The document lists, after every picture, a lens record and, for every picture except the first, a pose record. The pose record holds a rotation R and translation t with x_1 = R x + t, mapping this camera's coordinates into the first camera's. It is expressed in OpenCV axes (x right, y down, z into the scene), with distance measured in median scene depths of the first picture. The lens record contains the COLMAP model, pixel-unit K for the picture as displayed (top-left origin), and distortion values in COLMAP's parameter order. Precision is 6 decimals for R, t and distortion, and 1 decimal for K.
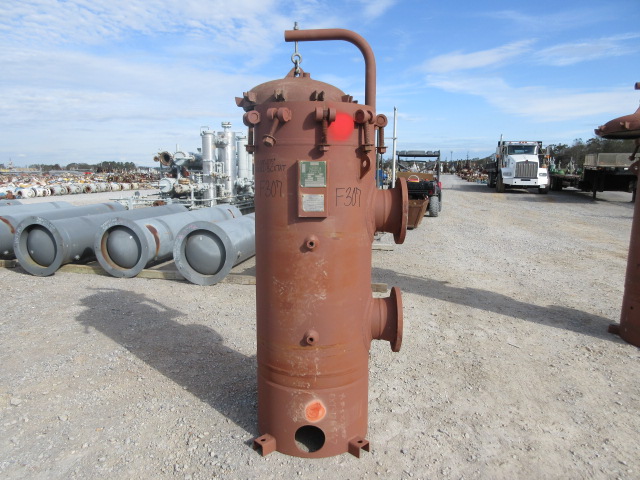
lens RADIAL K [[484.5, 0, 318.7], [0, 484.5, 239.5], [0, 0, 1]] dist [-0.002209, 0.010528]
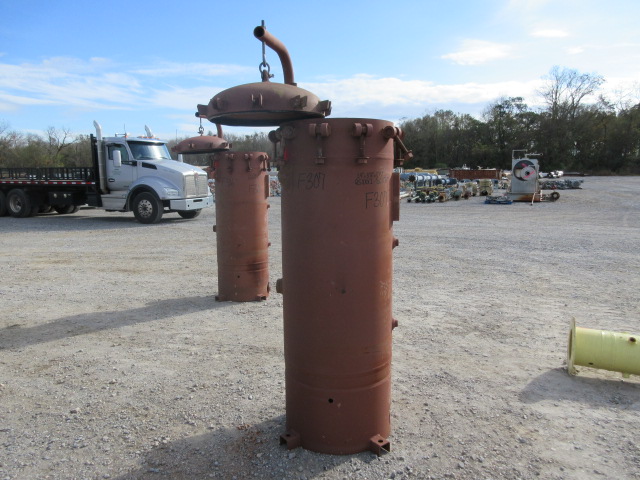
lens RADIAL K [[484.5, 0, 319.1], [0, 484.5, 241.2], [0, 0, 1]] dist [-0.002209, 0.010528]
pose [[0.023259, -0.134564, 0.990632, -0.633016], [0.155121, 0.979385, 0.129394, -0.092480], [-0.987622, 0.150658, 0.043653, 0.596328]]
